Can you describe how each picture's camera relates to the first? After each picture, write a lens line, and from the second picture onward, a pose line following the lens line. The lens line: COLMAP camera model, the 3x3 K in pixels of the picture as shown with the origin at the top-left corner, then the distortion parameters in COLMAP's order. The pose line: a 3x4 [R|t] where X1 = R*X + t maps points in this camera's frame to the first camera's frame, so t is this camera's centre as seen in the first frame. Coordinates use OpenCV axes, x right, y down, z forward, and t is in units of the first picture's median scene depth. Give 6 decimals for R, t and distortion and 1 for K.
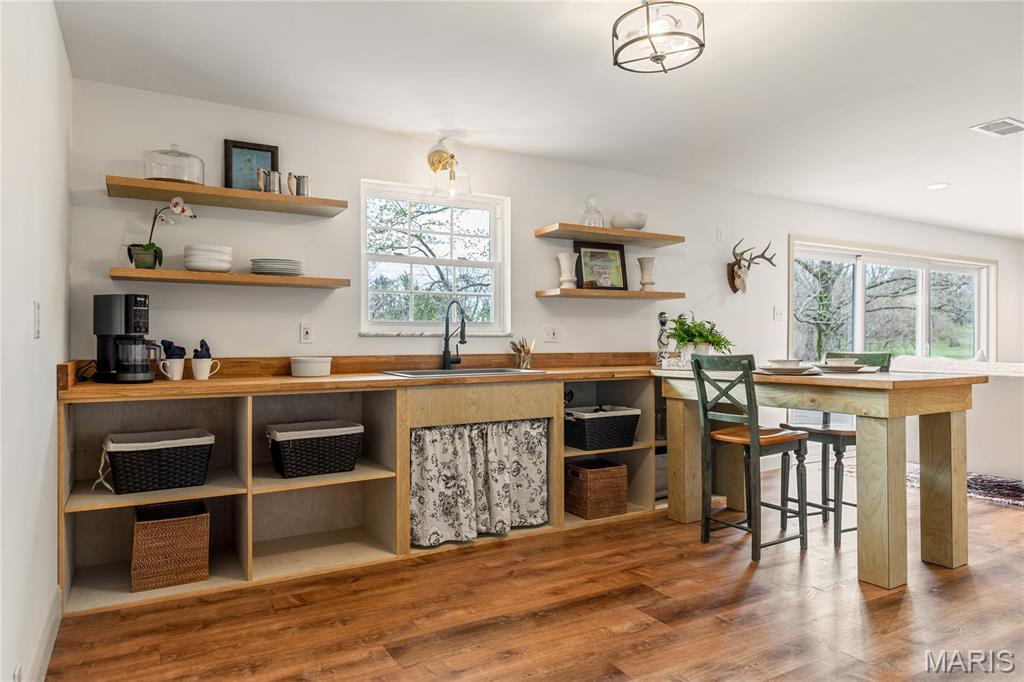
lens RADIAL K [[663.3, 0, 512.0], [0, 663.3, 341.0], [0, 0, 1]] dist [0.005572, 0.001314]
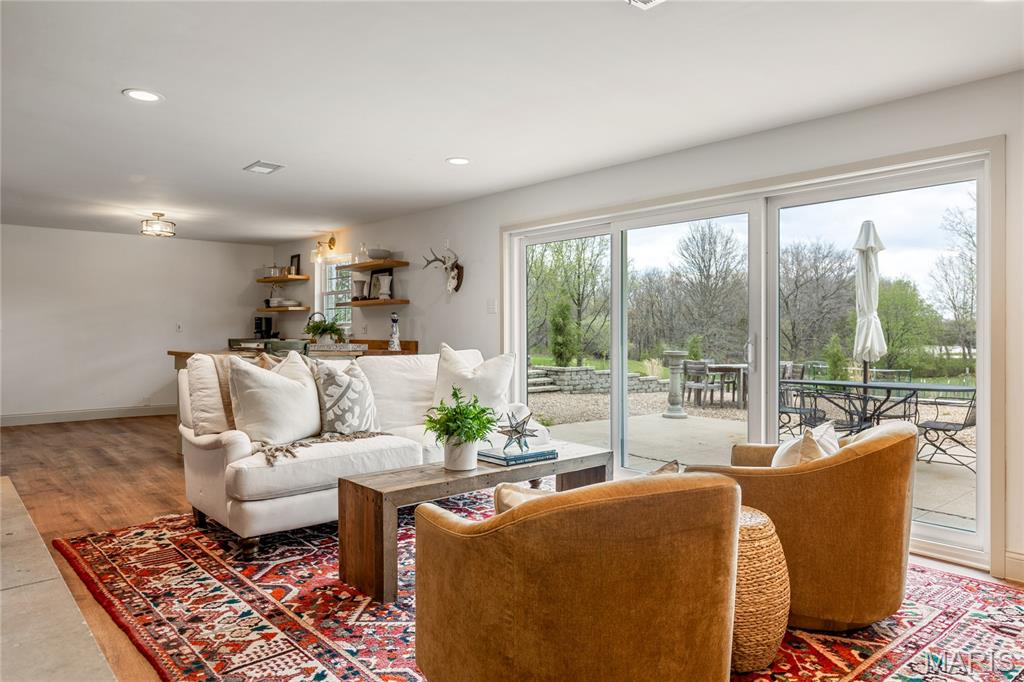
lens RADIAL K [[673.7, 0, 514.9], [0, 673.7, 327.5], [0, 0, 1]] dist [0.003219, 0.000384]
pose [[0.187155, -0.007534, -0.982302, 2.140053], [-0.002920, 0.999962, -0.008225, 0.000474], [0.982326, 0.004408, 0.187125, 1.243245]]
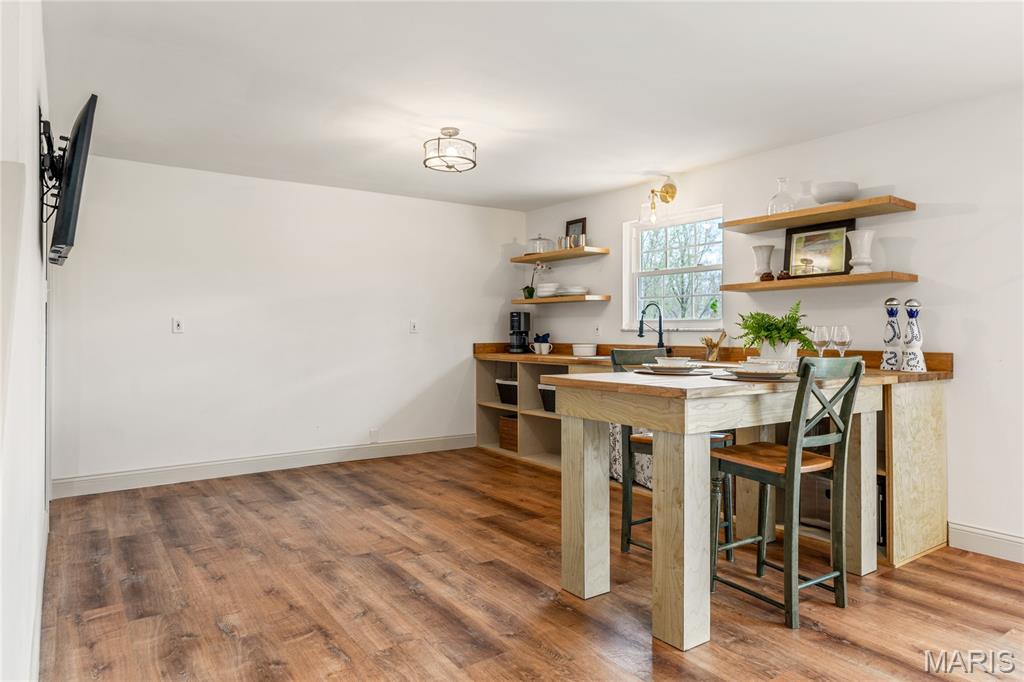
lens RADIAL K [[635.7, 0, 515.3], [0, 635.7, 335.4], [0, 0, 1]] dist [-0.000352, -0.000275]
pose [[0.084754, 0.005493, -0.996387, 1.146483], [-0.002910, 0.999982, 0.005265, -0.004867], [0.996398, 0.002454, 0.084769, 0.649938]]
